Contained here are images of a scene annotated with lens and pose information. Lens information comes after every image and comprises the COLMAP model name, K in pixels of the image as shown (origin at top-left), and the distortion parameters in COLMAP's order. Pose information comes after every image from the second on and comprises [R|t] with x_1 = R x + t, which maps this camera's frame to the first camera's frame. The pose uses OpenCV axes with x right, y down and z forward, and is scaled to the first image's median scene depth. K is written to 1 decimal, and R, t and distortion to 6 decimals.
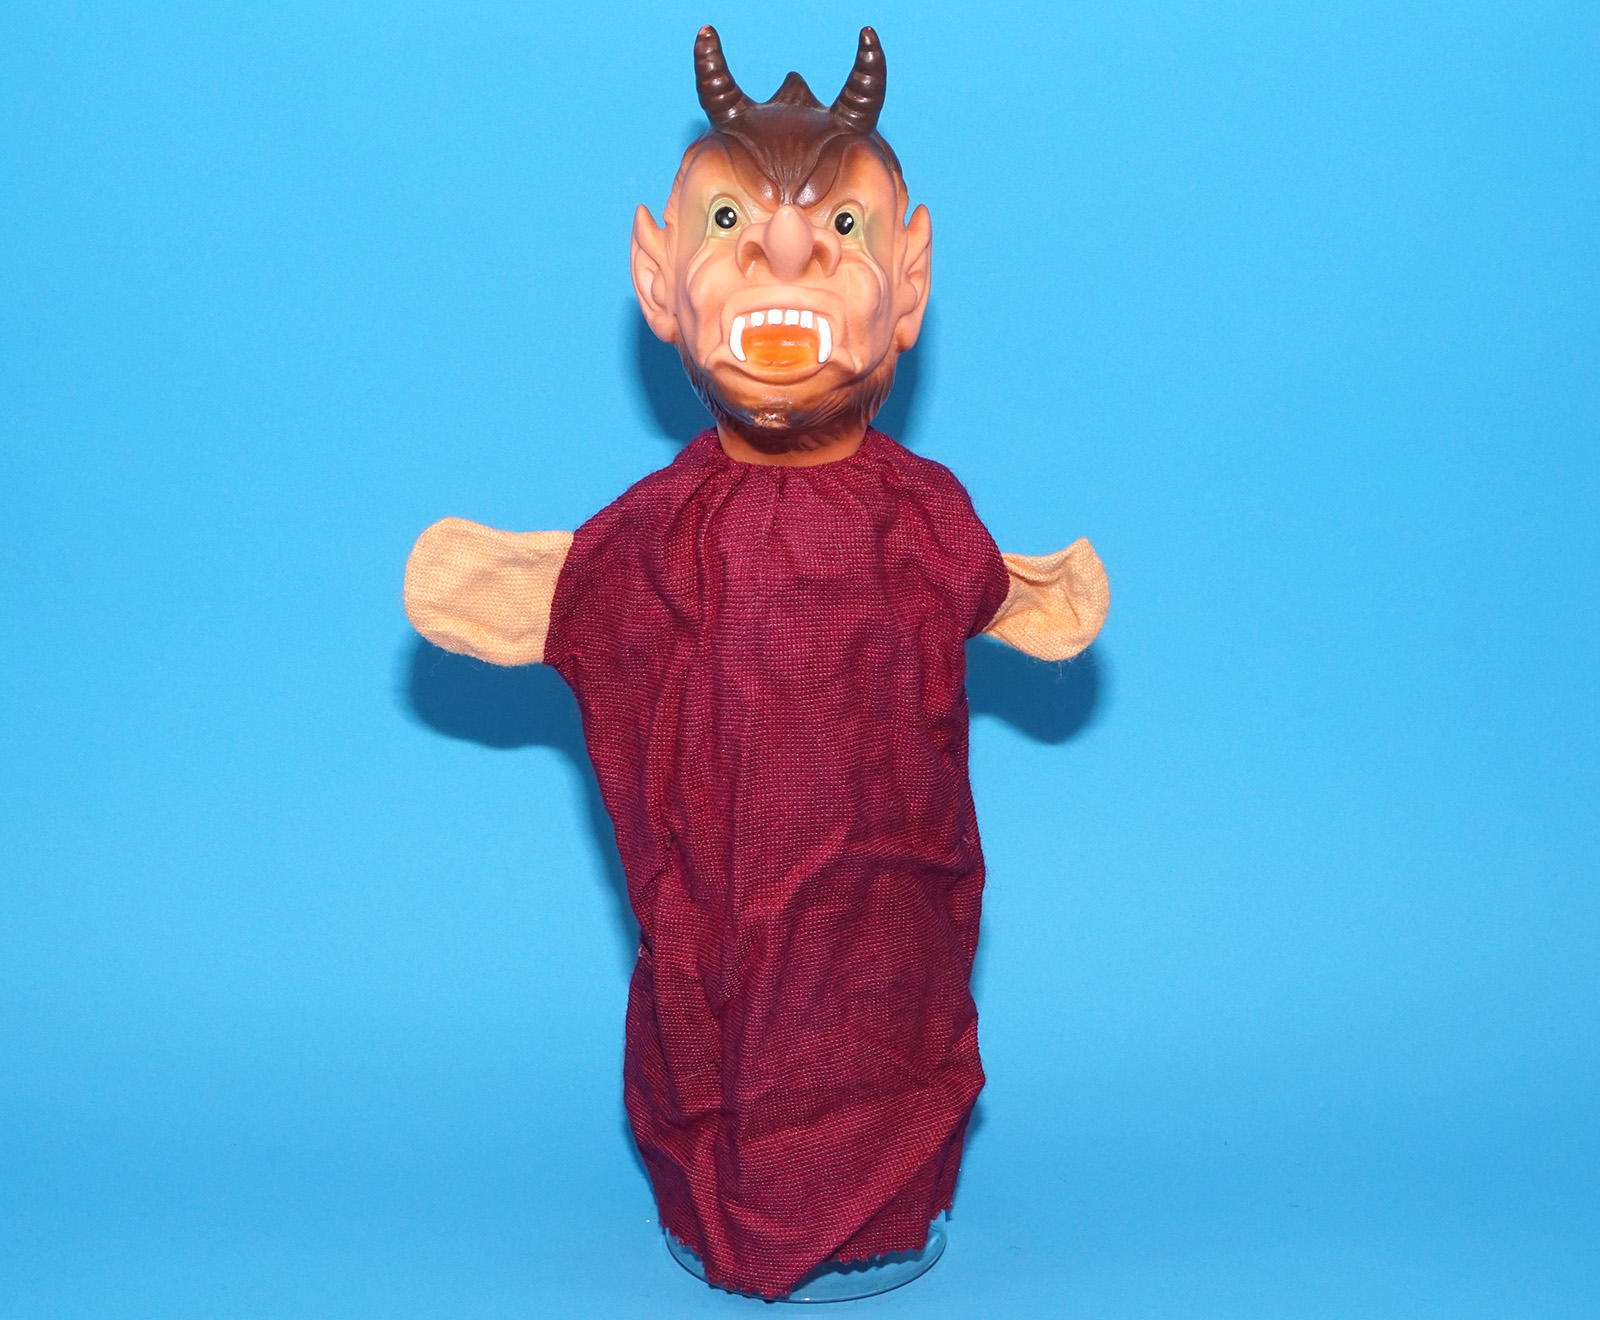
lens RADIAL K [[3260.8, 0, 799.7], [0, 3260.8, 665.3], [0, 0, 1]] dist [-0.000704, 0.000000]
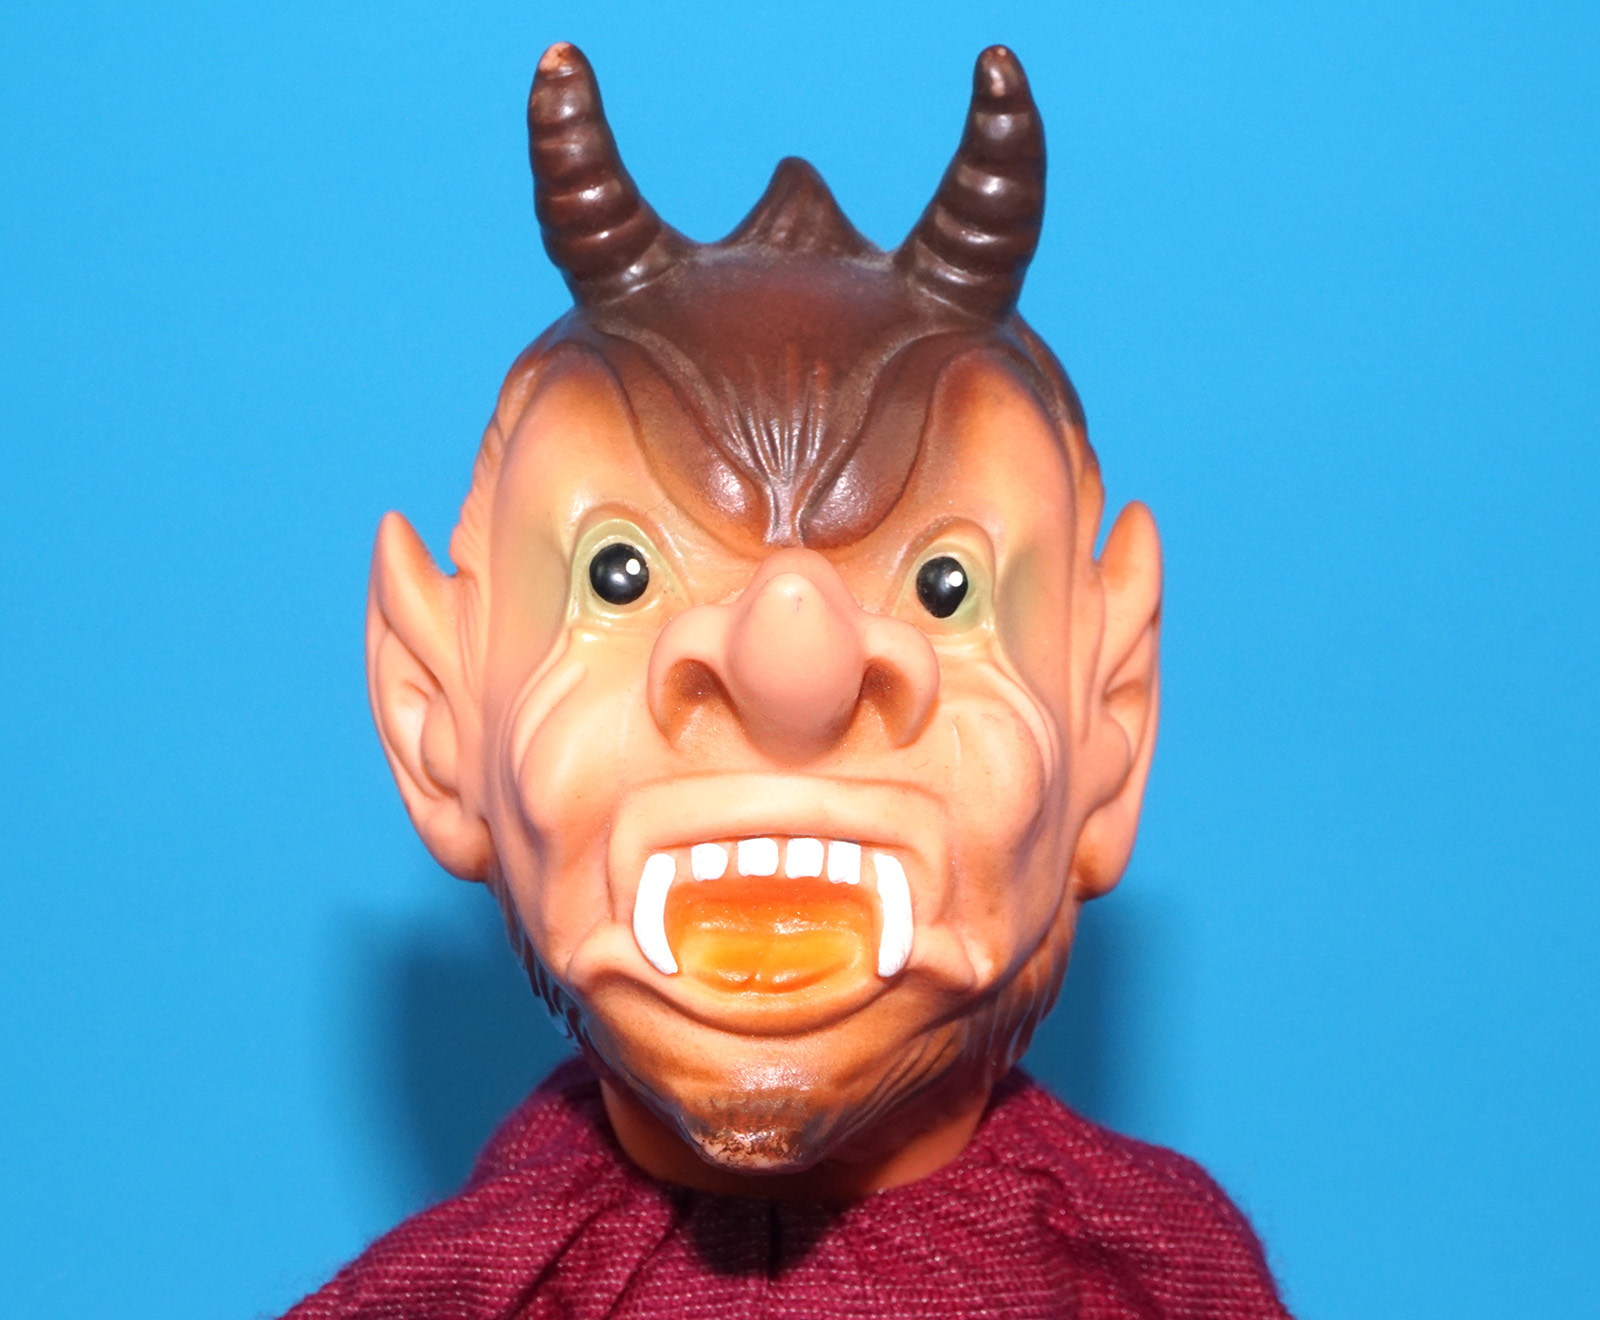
lens RADIAL K [[5056.9, 0, 800.6], [0, 5056.9, 658.4], [0, 0, 1]] dist [-0.059739, 0.000000]
pose [[0.999809, -0.010528, 0.016447, -0.011571], [0.010735, 0.999864, -0.012540, -0.119473], [-0.016313, 0.012714, 0.999786, 0.427865]]
